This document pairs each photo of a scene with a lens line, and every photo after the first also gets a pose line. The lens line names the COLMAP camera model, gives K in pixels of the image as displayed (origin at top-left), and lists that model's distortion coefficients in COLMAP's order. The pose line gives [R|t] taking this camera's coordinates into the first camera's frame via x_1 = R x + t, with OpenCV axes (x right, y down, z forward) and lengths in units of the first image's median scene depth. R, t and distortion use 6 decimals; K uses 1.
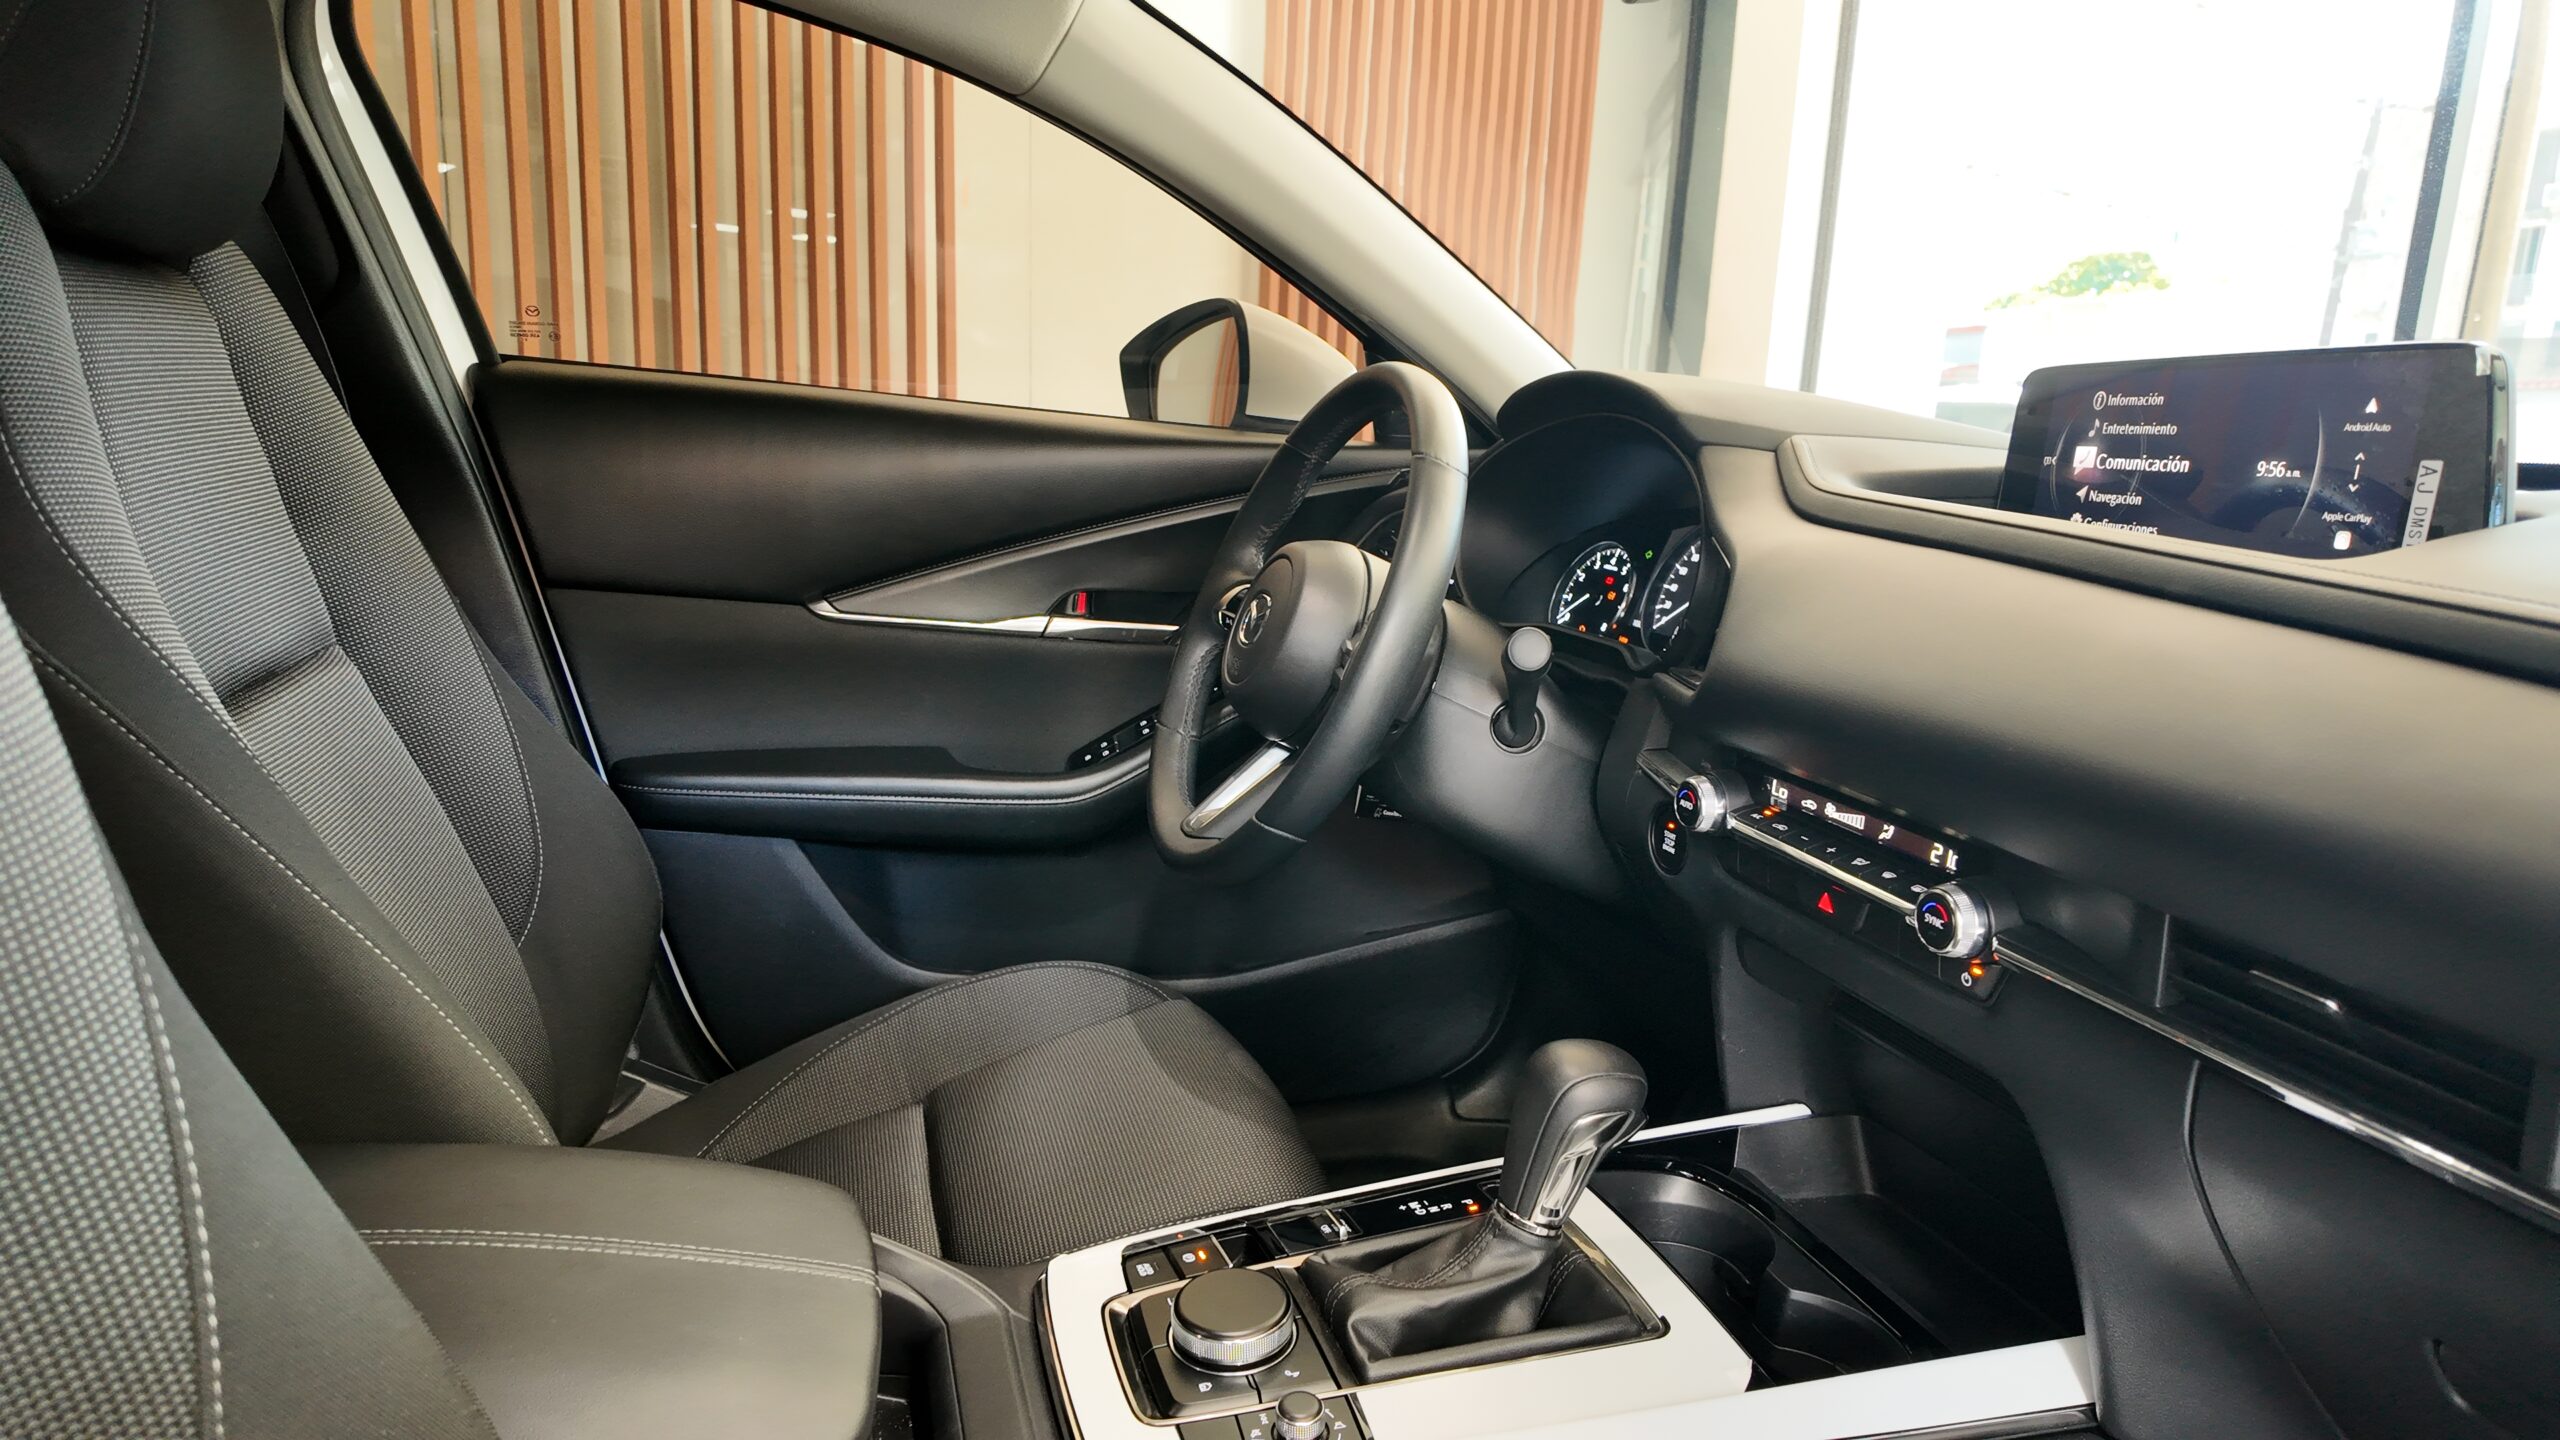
lens RADIAL K [[1494.5, 0, 1282.4], [0, 1494.5, 710.0], [0, 0, 1]] dist [0.034229, -0.018103]
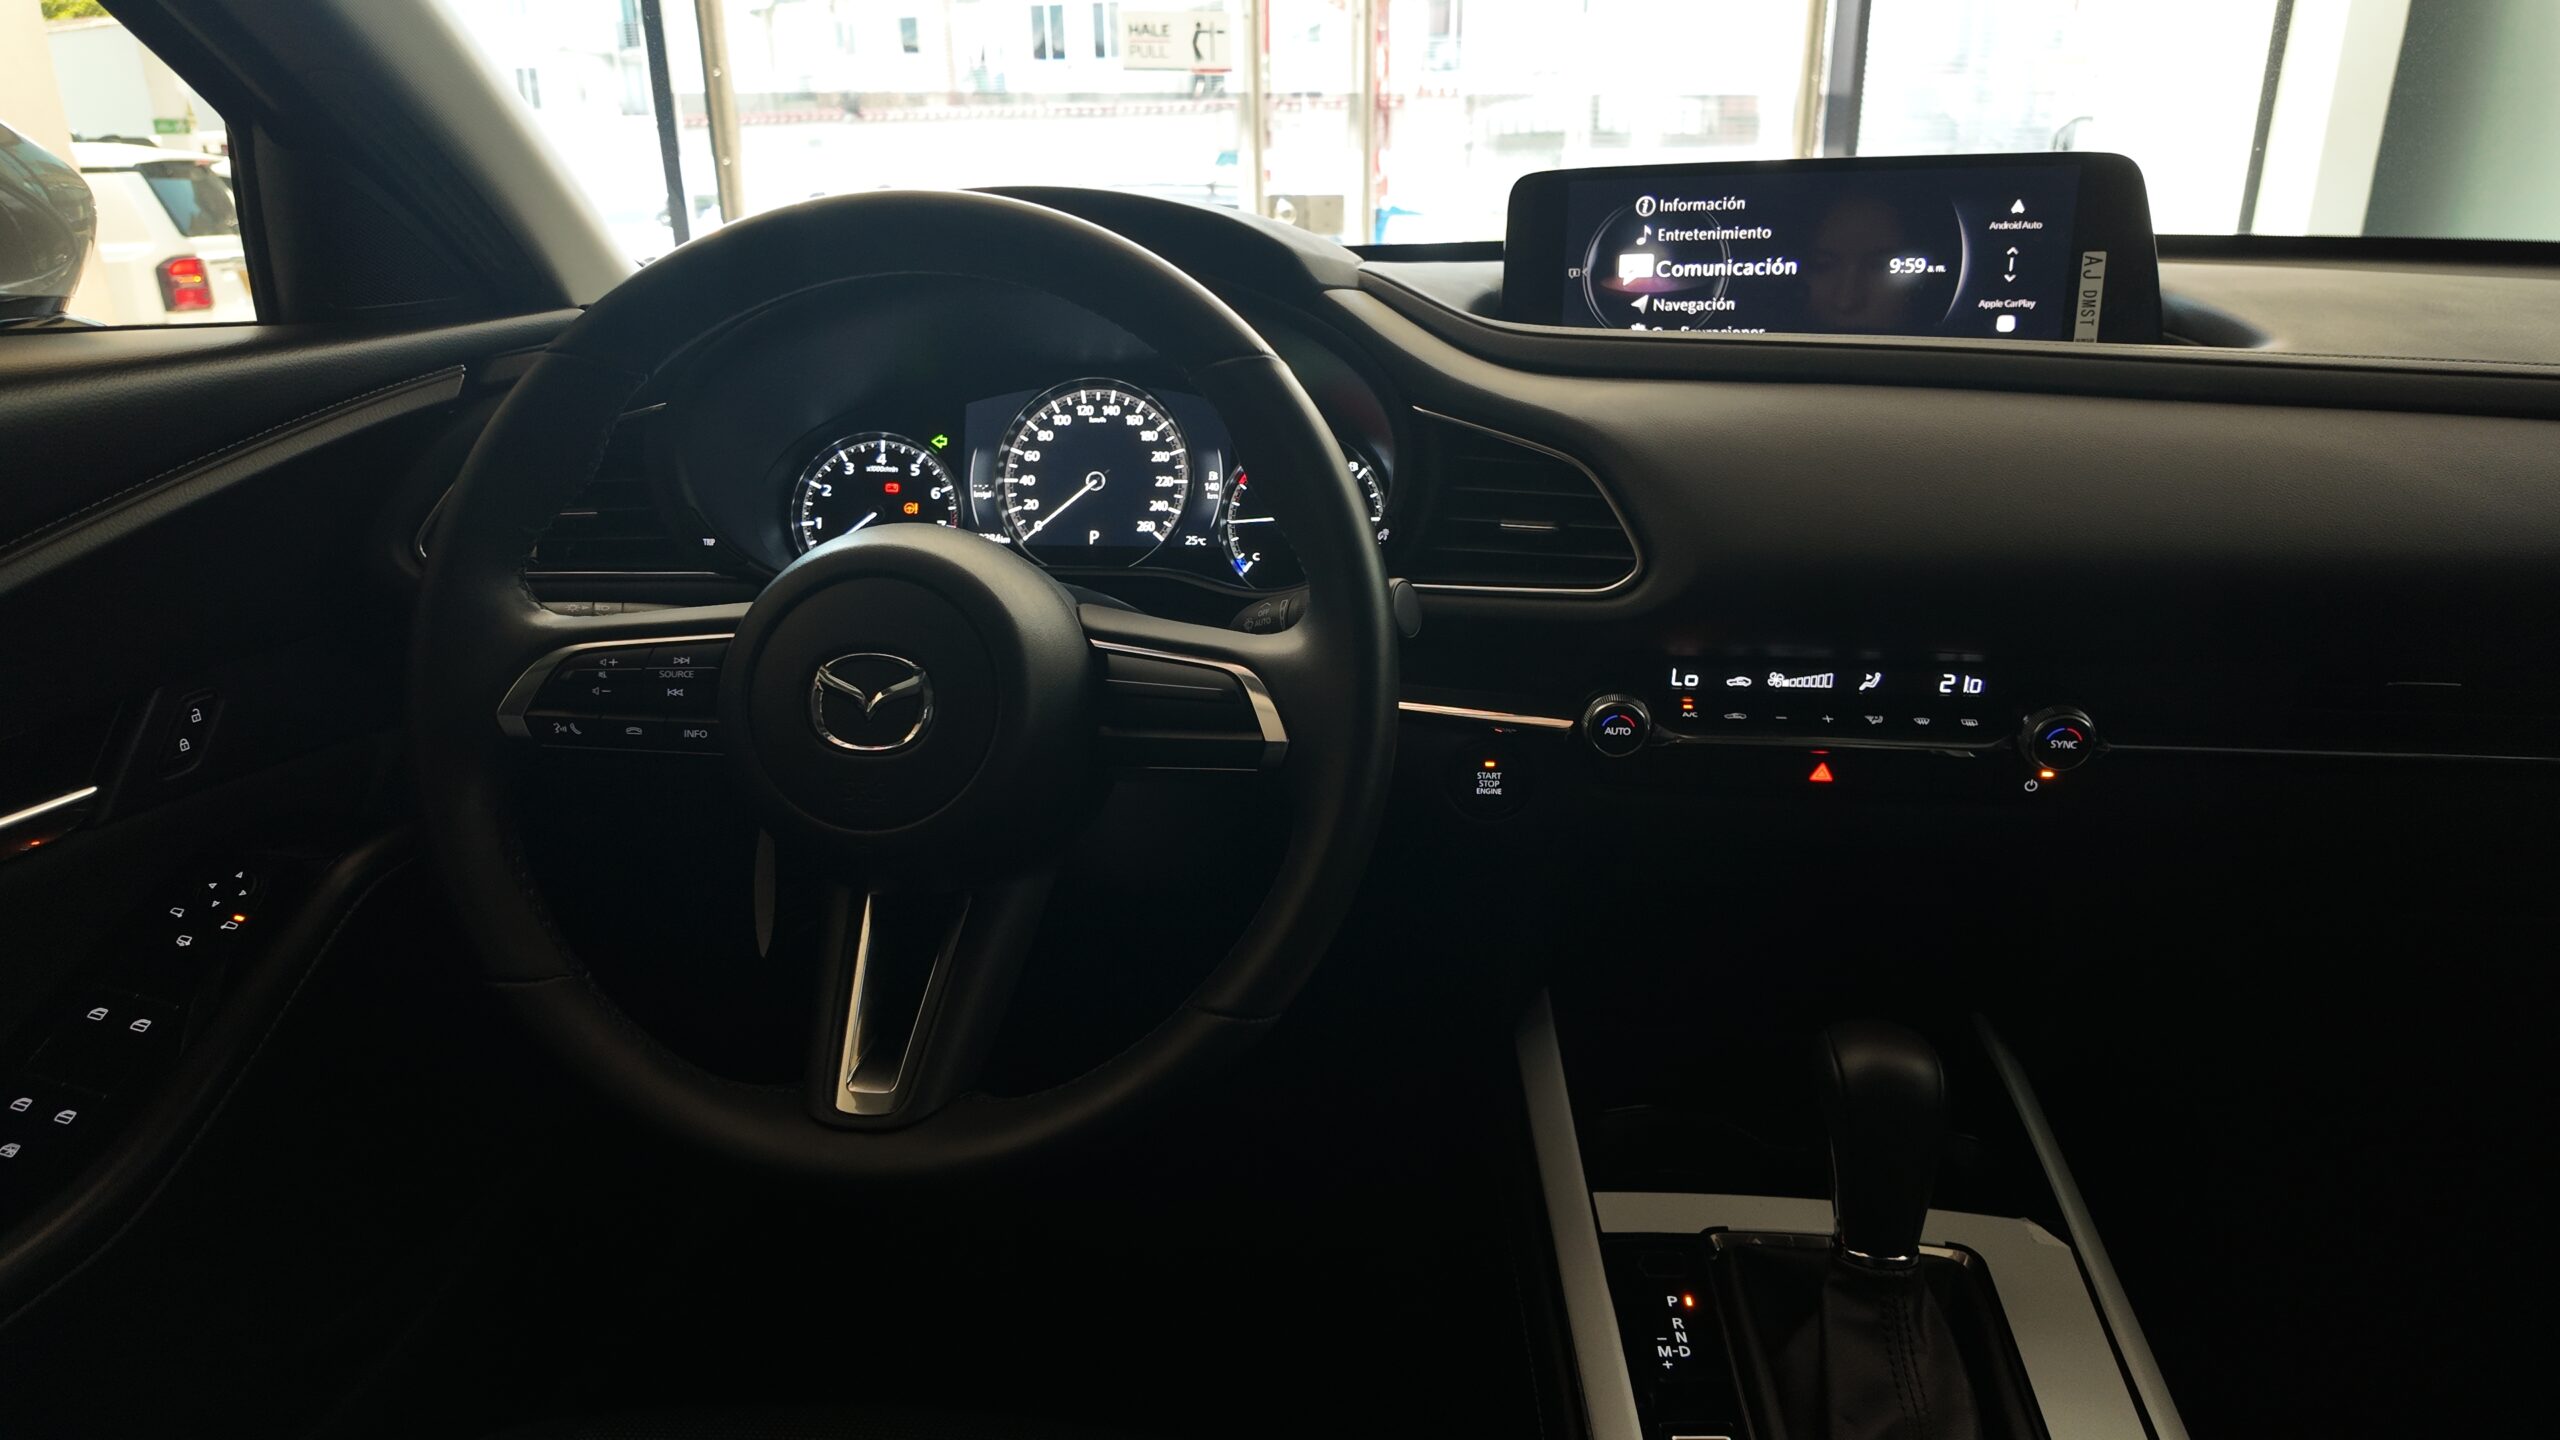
lens RADIAL K [[1494.5, 0, 1272.1], [0, 1494.5, 722.6], [0, 0, 1]] dist [0.034229, -0.018103]
pose [[0.410099, -0.347237, 0.843354, -0.461926], [0.207982, 0.935929, 0.284218, -0.197344], [-0.888010, 0.058845, 0.456043, 0.708137]]
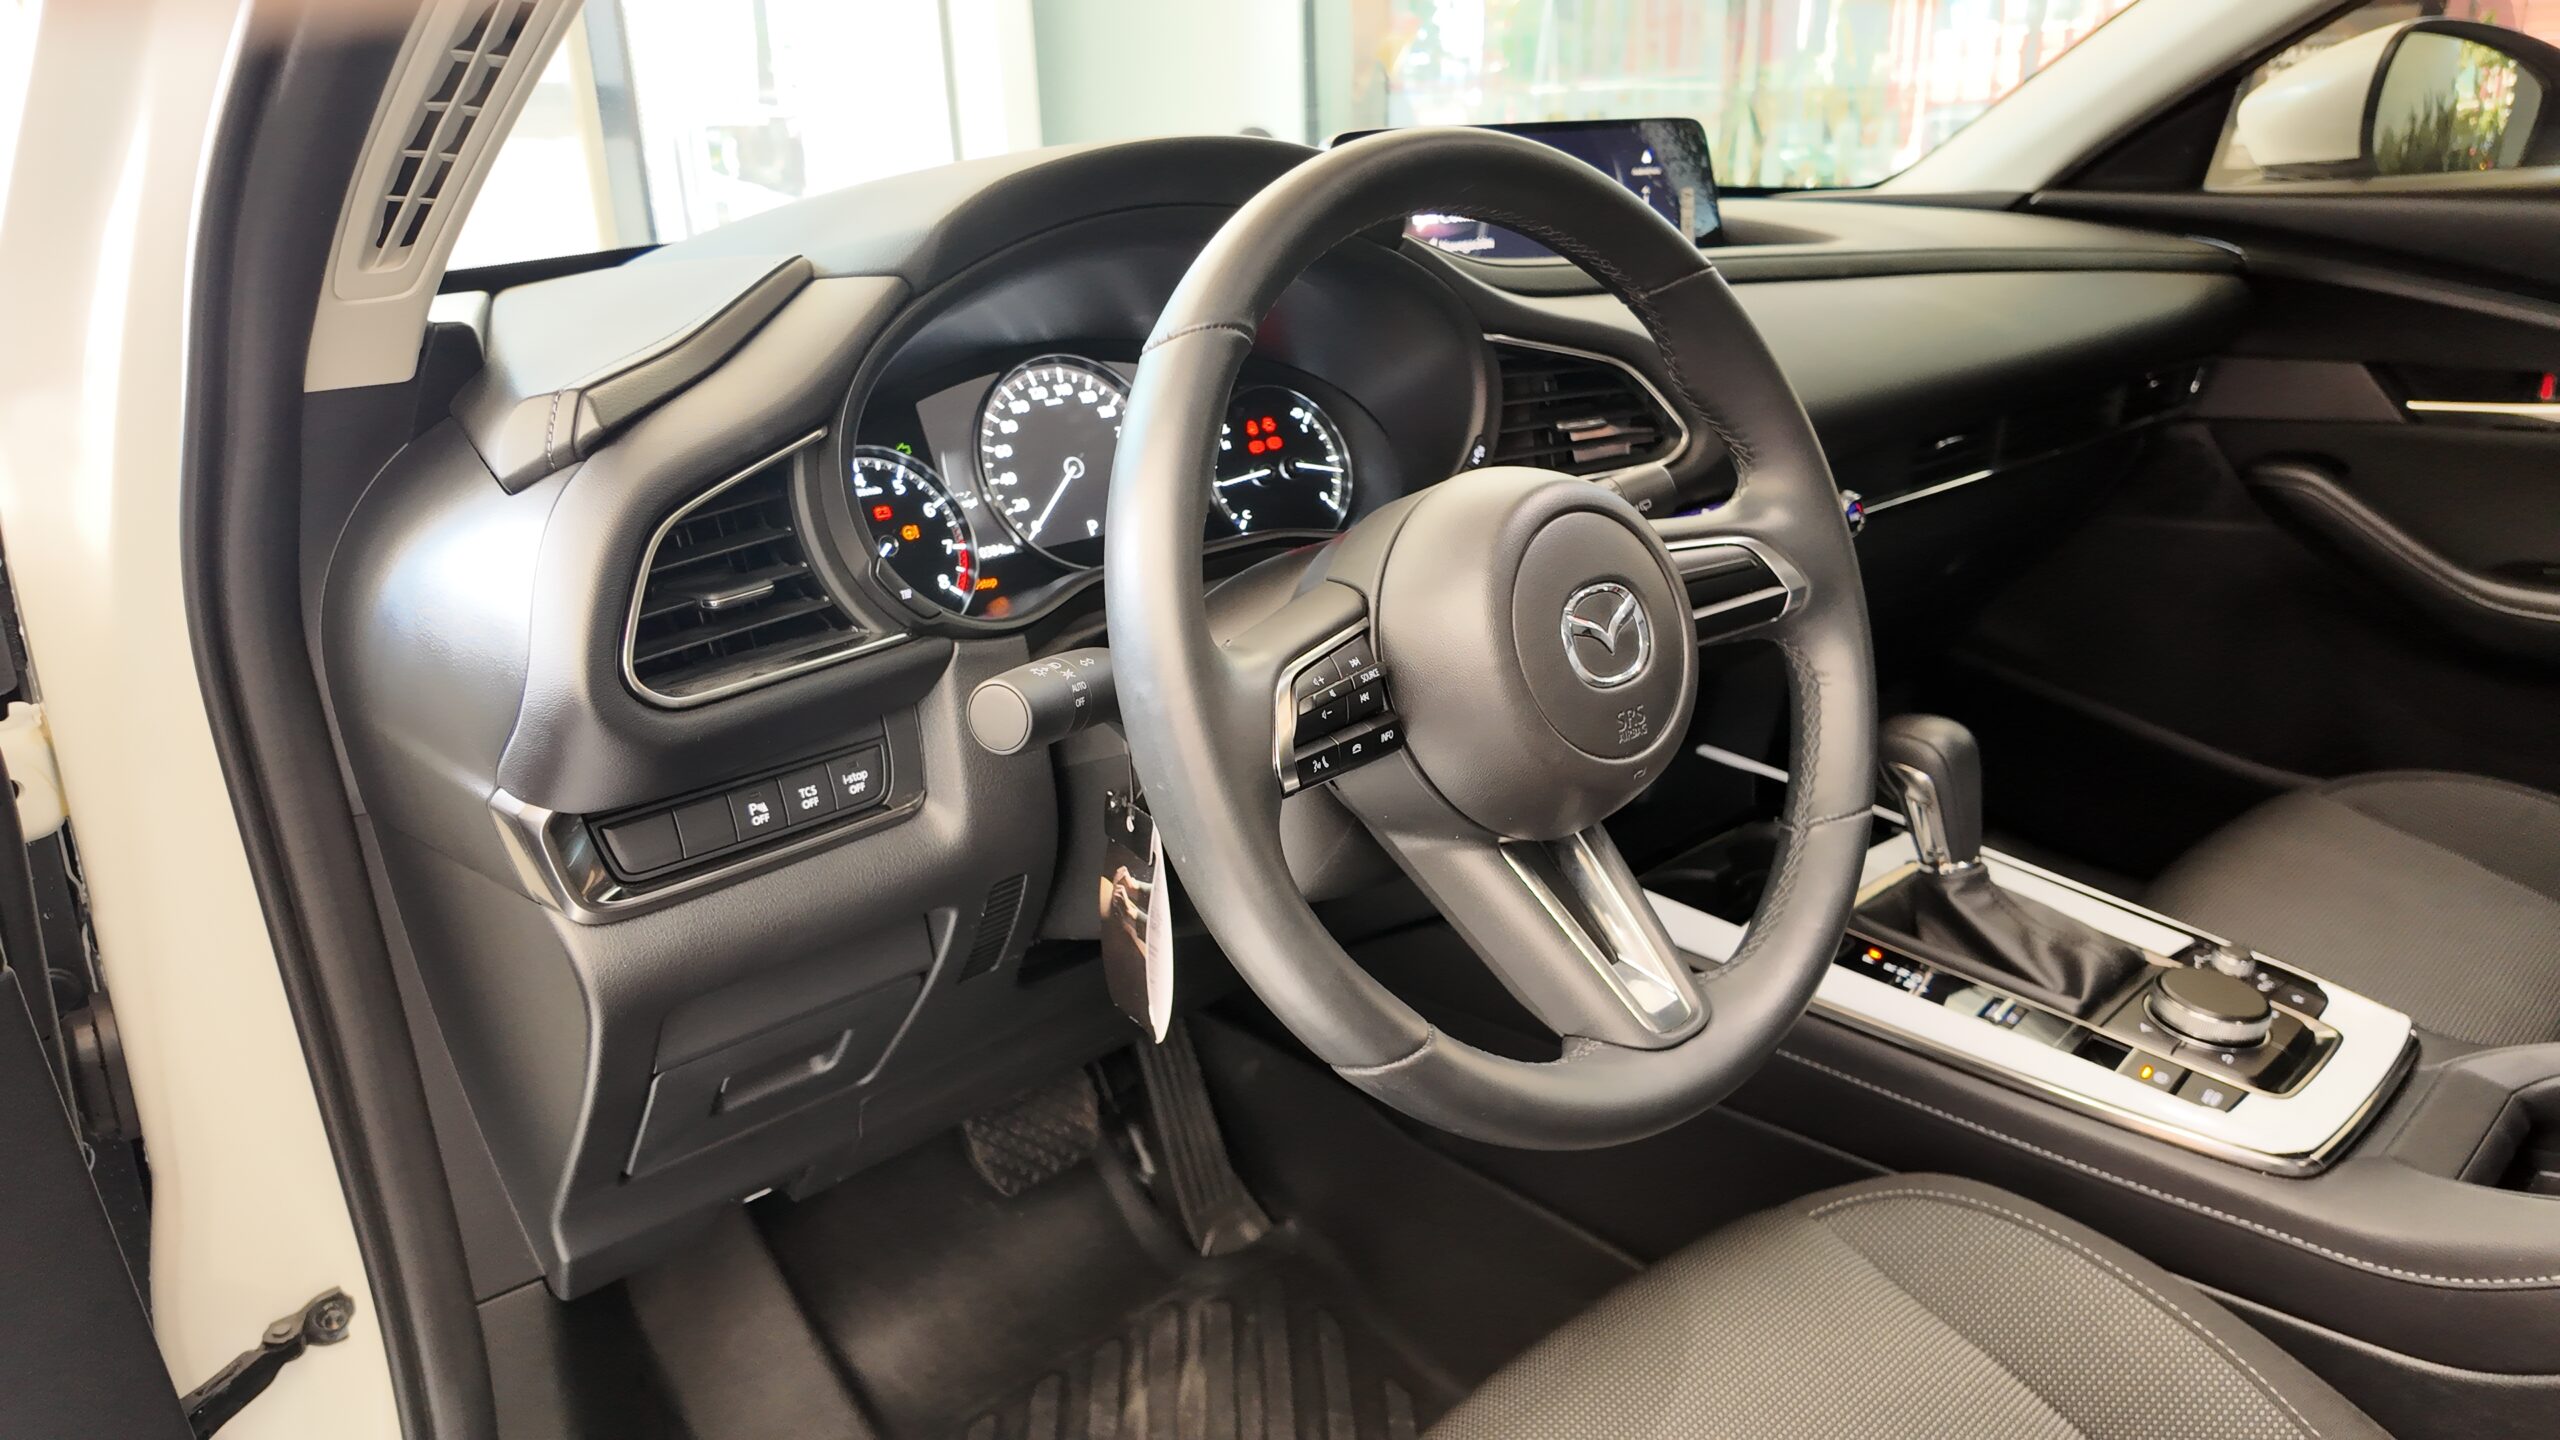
lens RADIAL K [[1494.5, 0, 1298.5], [0, 1494.5, 721.1], [0, 0, 1]] dist [0.034229, -0.018103]
pose [[-0.405652, -0.344855, 0.846476, -0.492384], [0.186740, 0.875292, 0.446085, -0.329442], [-0.894749, 0.339026, -0.290666, 1.421508]]
